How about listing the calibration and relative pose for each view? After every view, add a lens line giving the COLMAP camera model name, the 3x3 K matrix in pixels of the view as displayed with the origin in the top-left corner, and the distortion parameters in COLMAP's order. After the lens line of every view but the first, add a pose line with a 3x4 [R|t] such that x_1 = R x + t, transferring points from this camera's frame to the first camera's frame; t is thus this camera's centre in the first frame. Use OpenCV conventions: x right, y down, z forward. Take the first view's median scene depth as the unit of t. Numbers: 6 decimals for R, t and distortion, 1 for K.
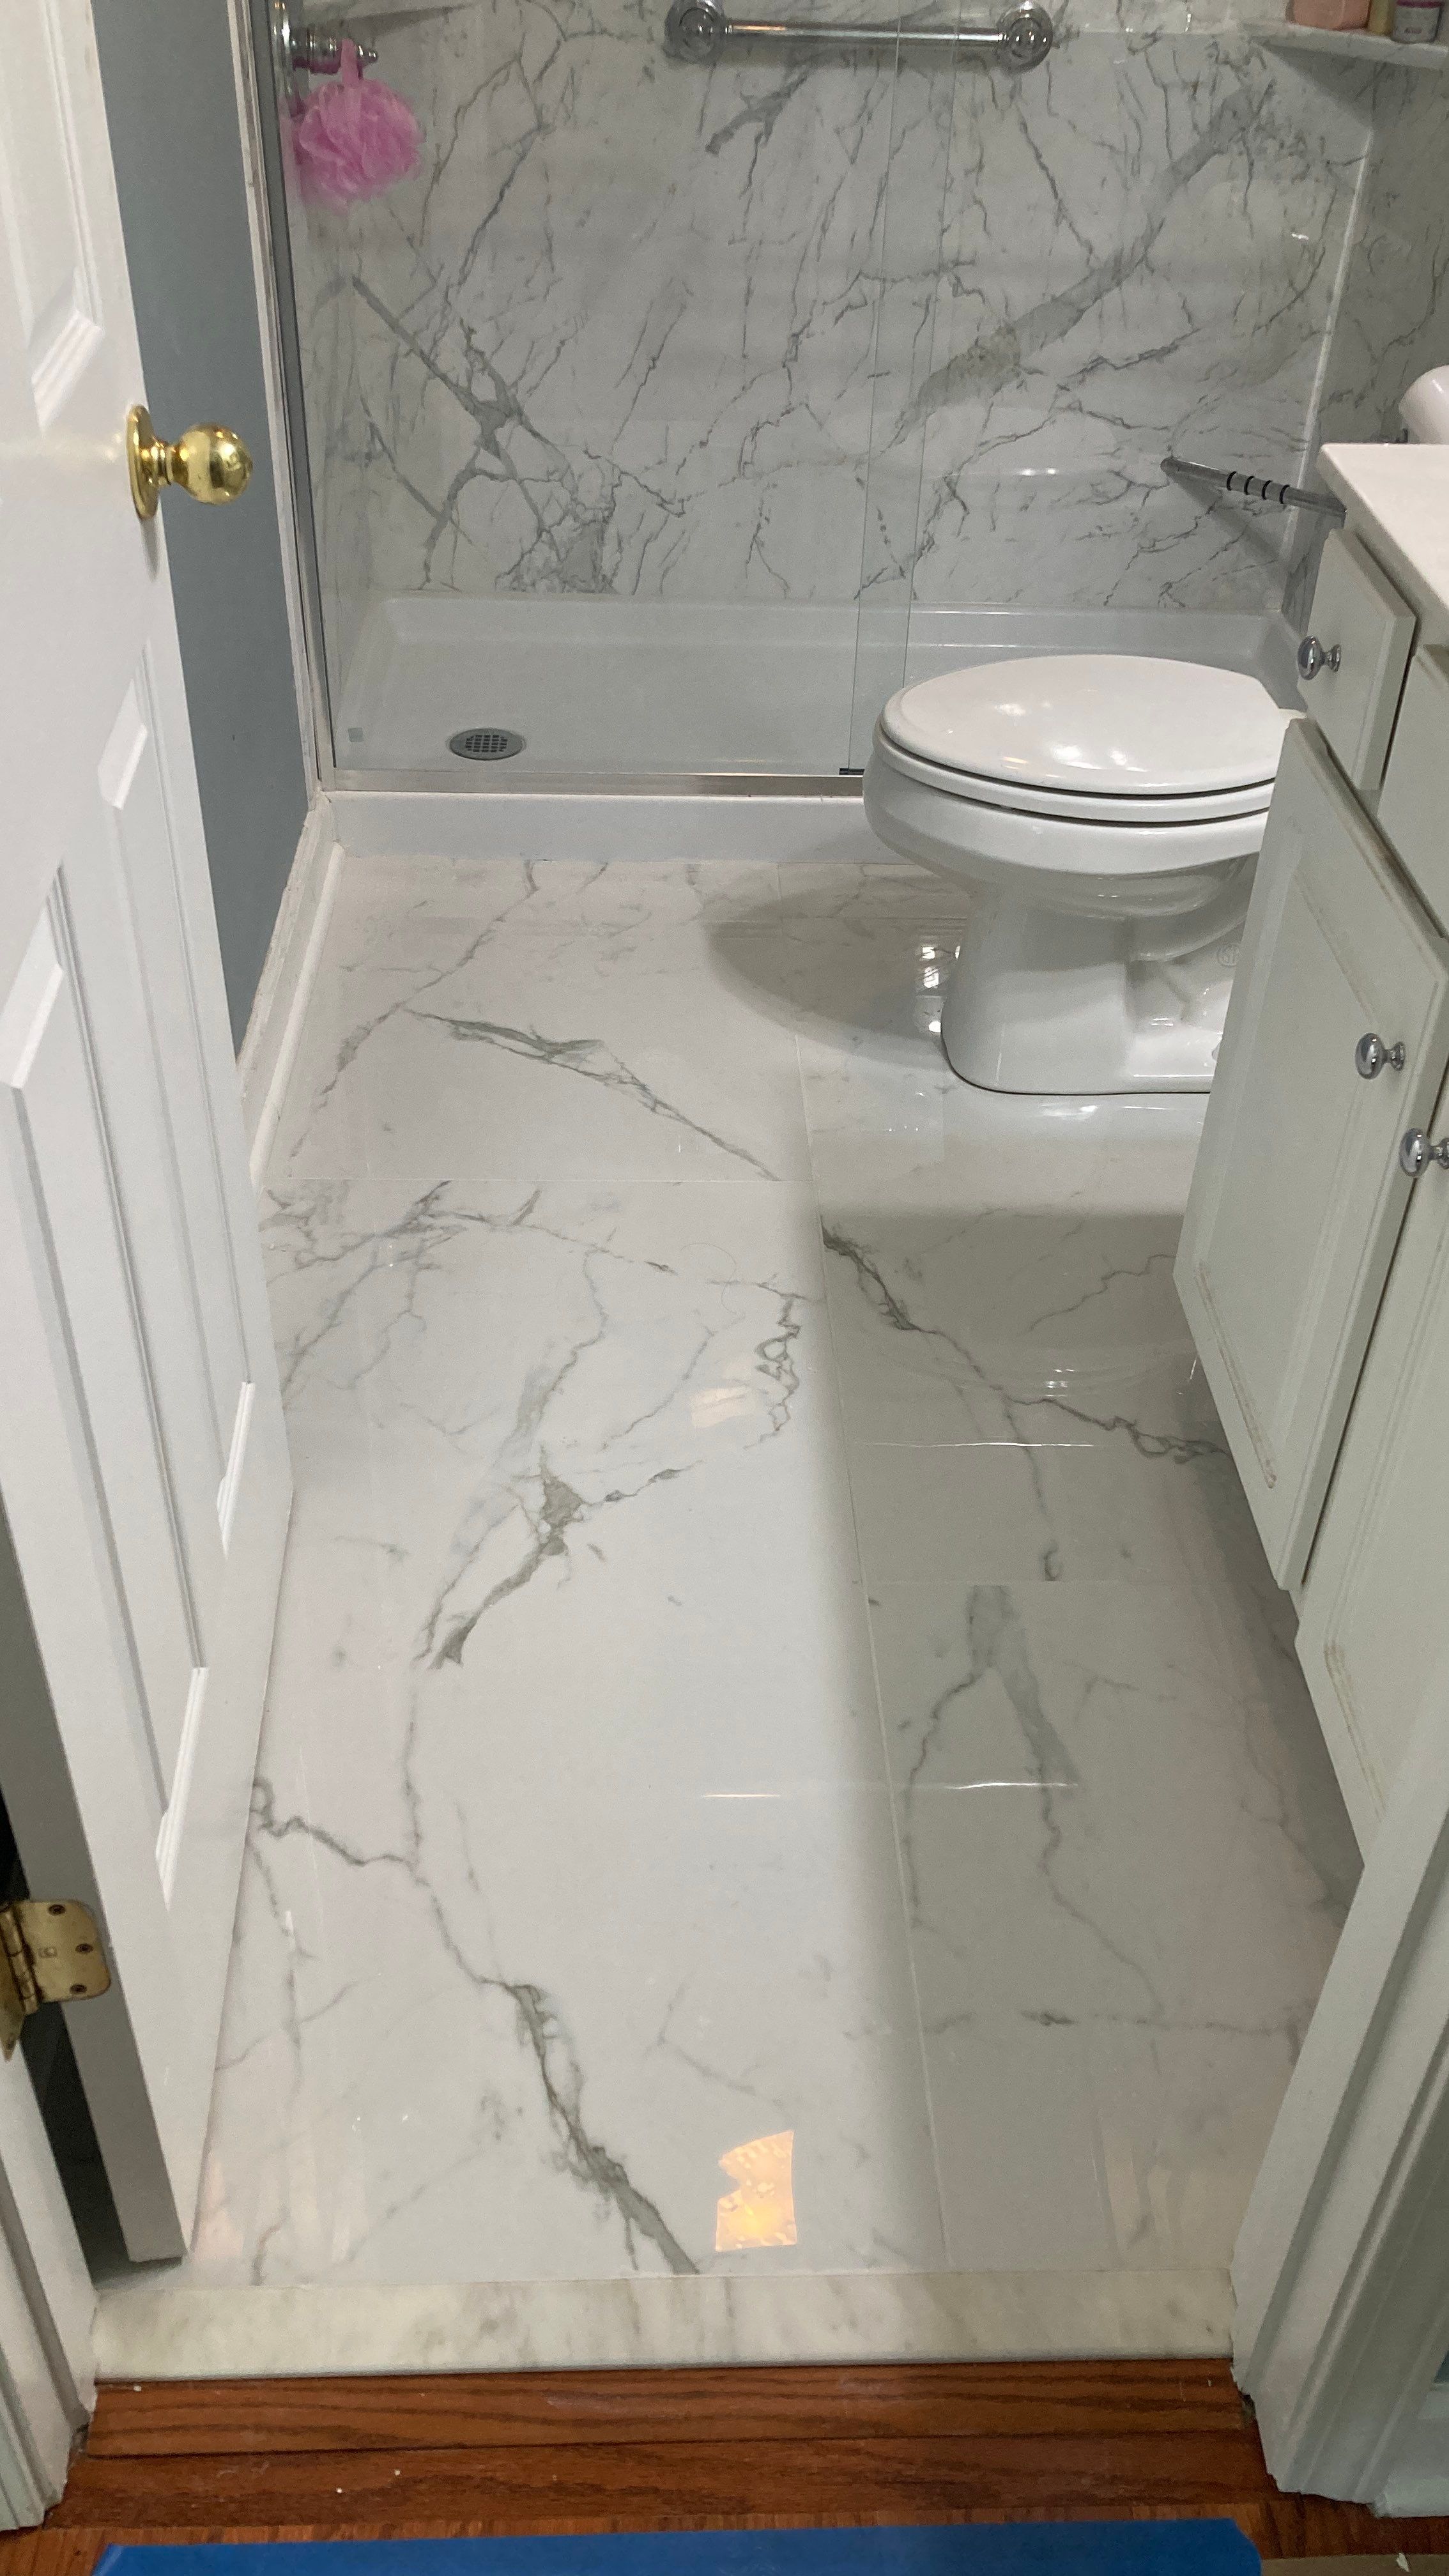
lens RADIAL K [[2066.5, 0, 723.2], [0, 2066.5, 1283.4], [0, 0, 1]] dist [0.031520, -0.030891]
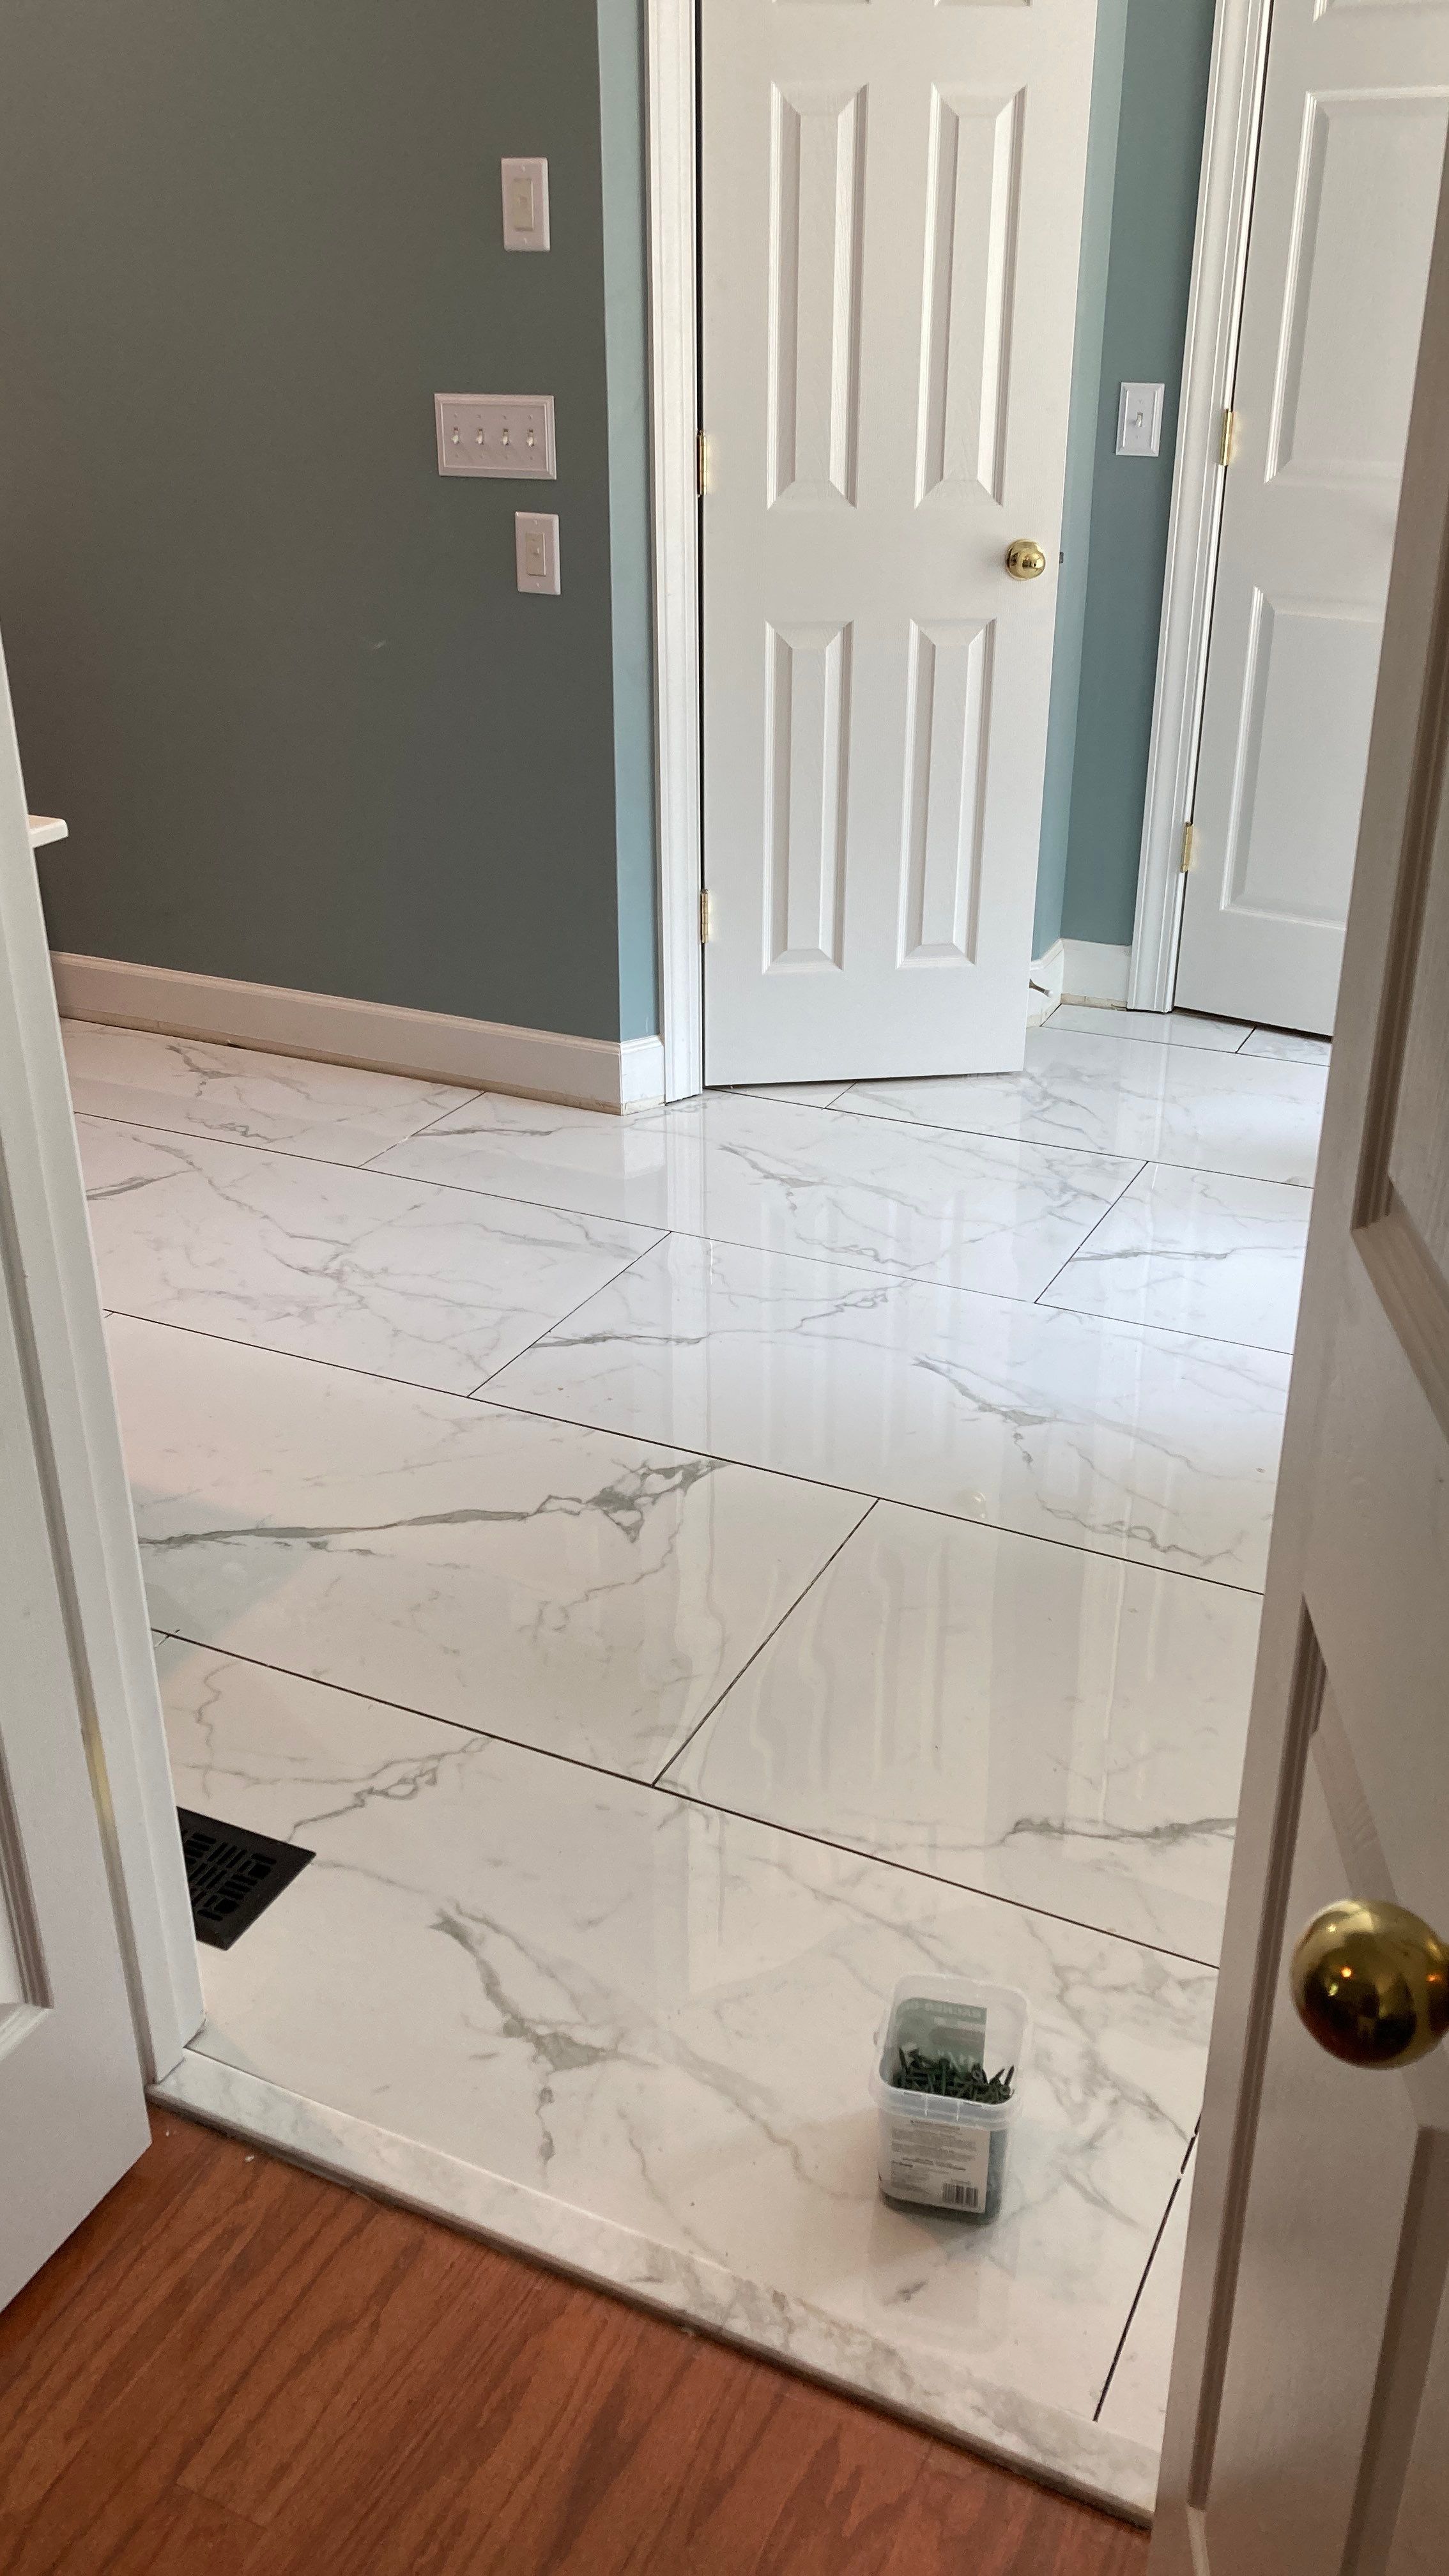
lens RADIAL K [[2066.5, 0, 727.9], [0, 2066.5, 1277.0], [0, 0, 1]] dist [0.031520, -0.030891]
pose [[-0.457216, 0.355818, -0.815075, 0.544689], [-0.567296, 0.589135, 0.575409, -0.703189], [0.684929, 0.725475, -0.067508, 0.878162]]
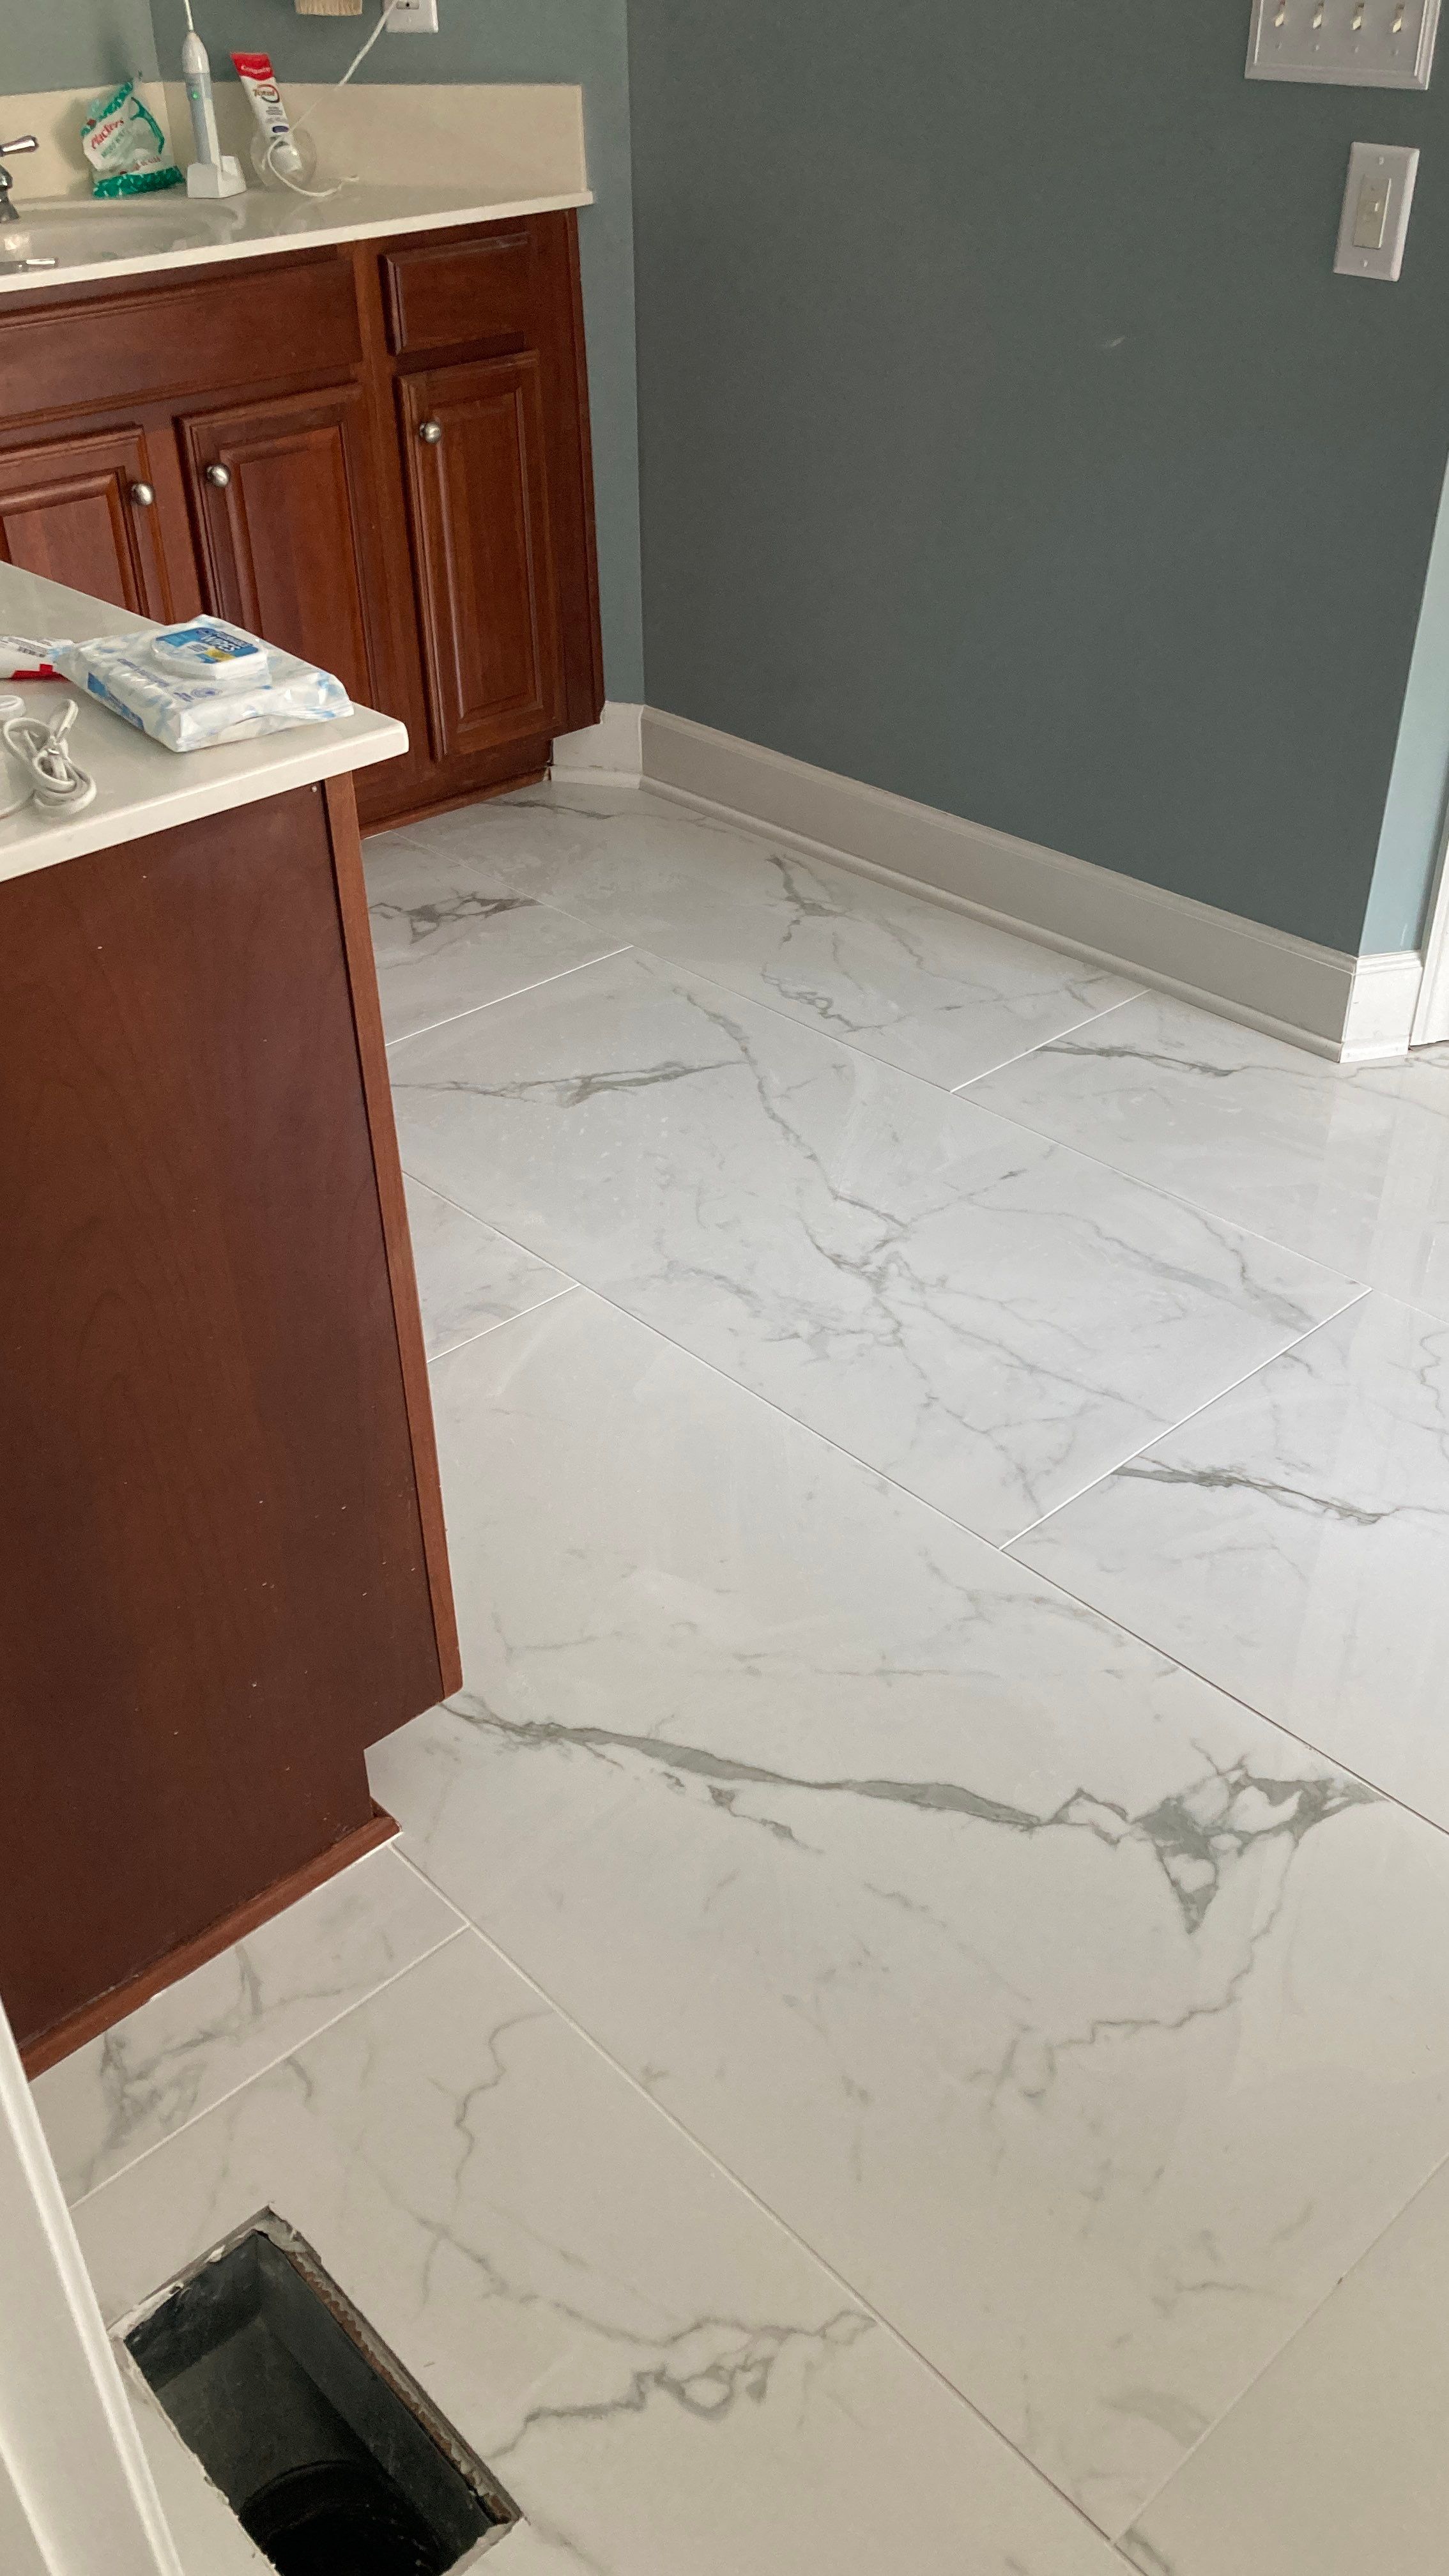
lens RADIAL K [[2066.5, 0, 685.2], [0, 2066.5, 1287.5], [0, 0, 1]] dist [0.031520, -0.030891]
pose [[-0.756647, 0.358156, -0.547000, 0.056284], [-0.410661, 0.390673, 0.823852, -0.502485], [0.508766, 0.847997, -0.148521, 0.667464]]
